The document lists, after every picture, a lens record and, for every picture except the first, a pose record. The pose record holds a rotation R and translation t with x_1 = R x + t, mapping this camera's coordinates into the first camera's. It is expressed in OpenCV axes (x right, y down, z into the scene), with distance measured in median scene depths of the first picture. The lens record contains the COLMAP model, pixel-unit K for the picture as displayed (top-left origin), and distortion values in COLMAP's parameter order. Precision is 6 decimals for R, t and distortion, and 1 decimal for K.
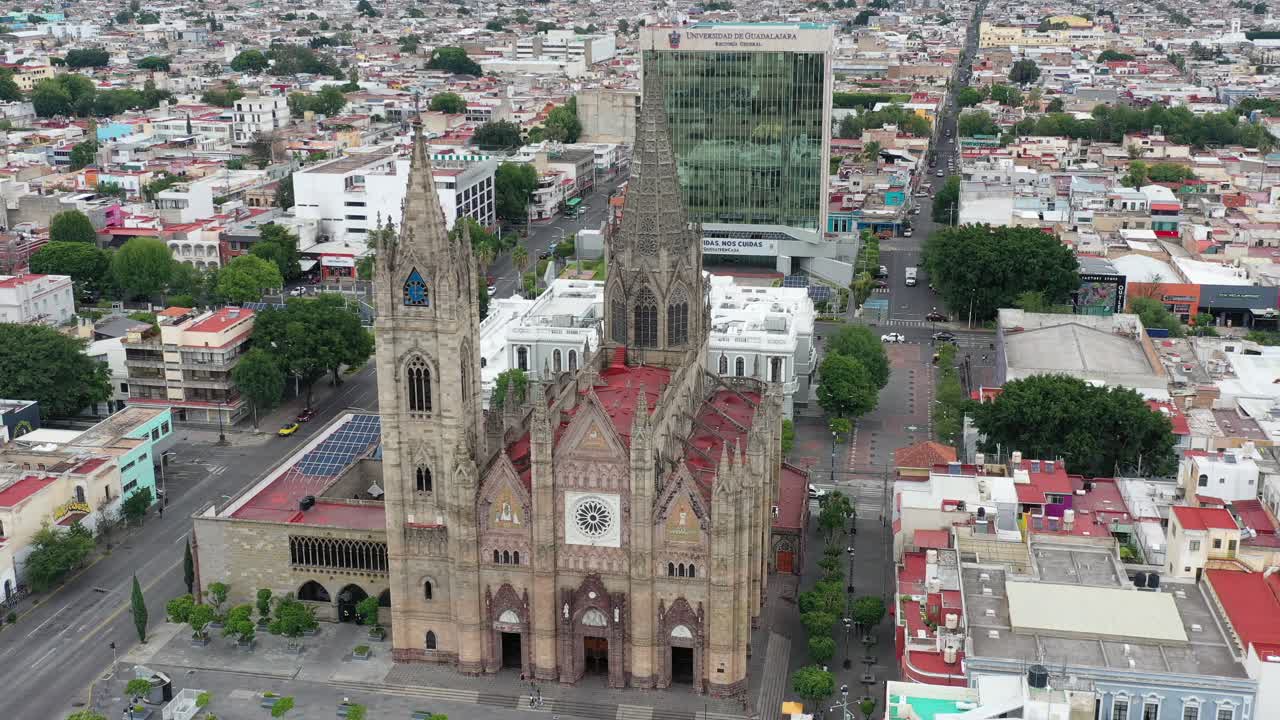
lens RADIAL K [[1473.1, 0, 640.0], [0, 1473.1, 360.0], [0, 0, 1]] dist [0.018880, 0.024357]
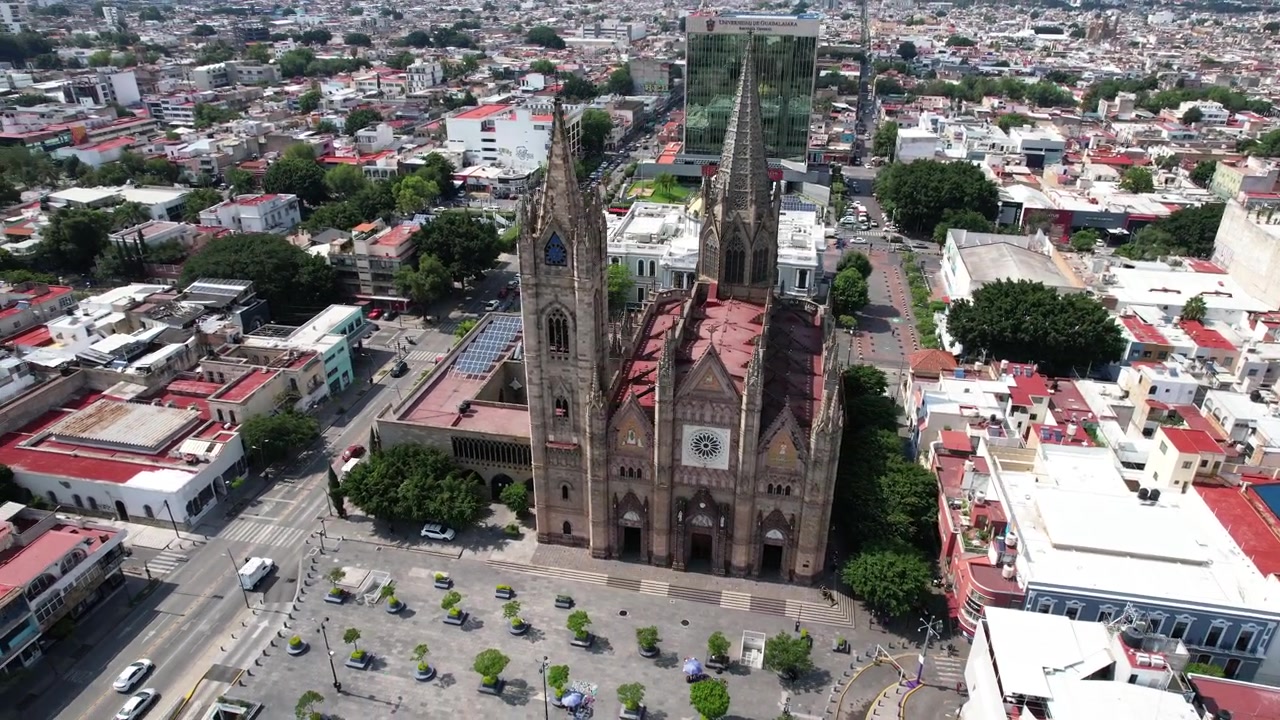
lens RADIAL K [[812.7, 0, 639.5], [0, 812.7, 369.3], [0, 0, 1]] dist [-0.078748, 0.069933]
pose [[0.999936, 0.011211, -0.001152, -0.055958], [-0.010794, 0.982056, 0.188278, -0.049611], [0.003243, -0.188254, 0.982115, 0.242219]]
